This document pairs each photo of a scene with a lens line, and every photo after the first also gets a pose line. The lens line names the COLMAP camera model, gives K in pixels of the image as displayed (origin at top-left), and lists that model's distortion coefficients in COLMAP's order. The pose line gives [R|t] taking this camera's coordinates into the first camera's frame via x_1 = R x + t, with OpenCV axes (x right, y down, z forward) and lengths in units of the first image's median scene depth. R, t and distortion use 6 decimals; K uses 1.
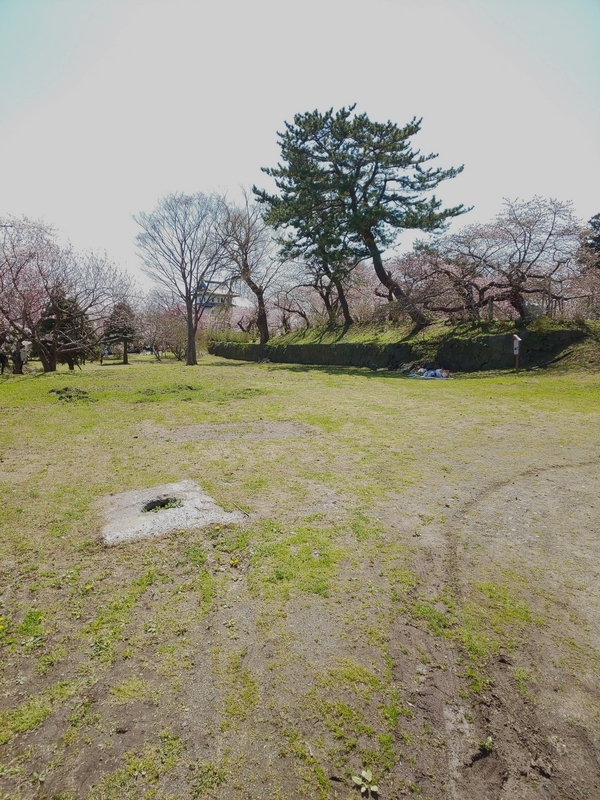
lens RADIAL K [[500.5, 0, 302.1], [0, 500.5, 403.3], [0, 0, 1]] dist [0.001509, -0.016211]
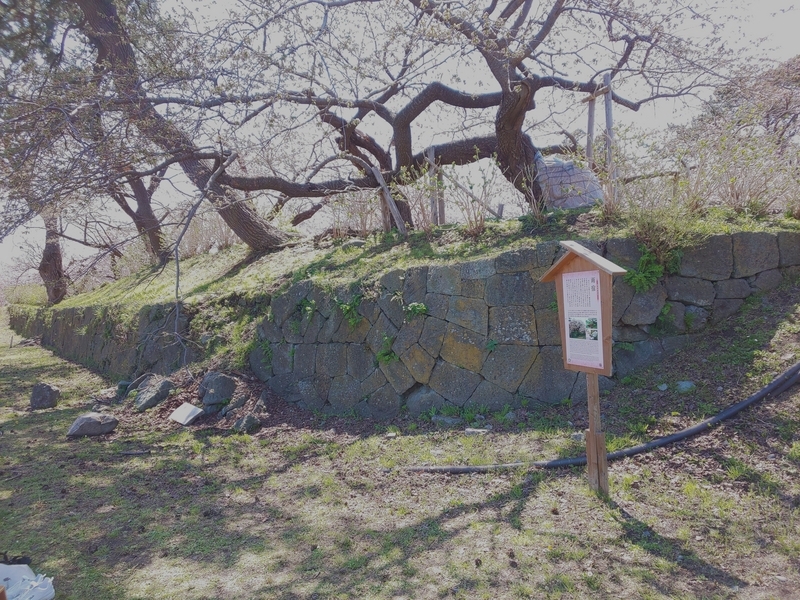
lens RADIAL K [[500.5, 0, 398.9], [0, 500.5, 298.6], [0, 0, 1]] dist [0.001509, -0.016211]
pose [[0.971986, -0.018267, 0.234328, 0.287307], [0.046286, 0.992329, -0.114634, -0.088455], [-0.230436, 0.122269, 0.965375, 0.734953]]
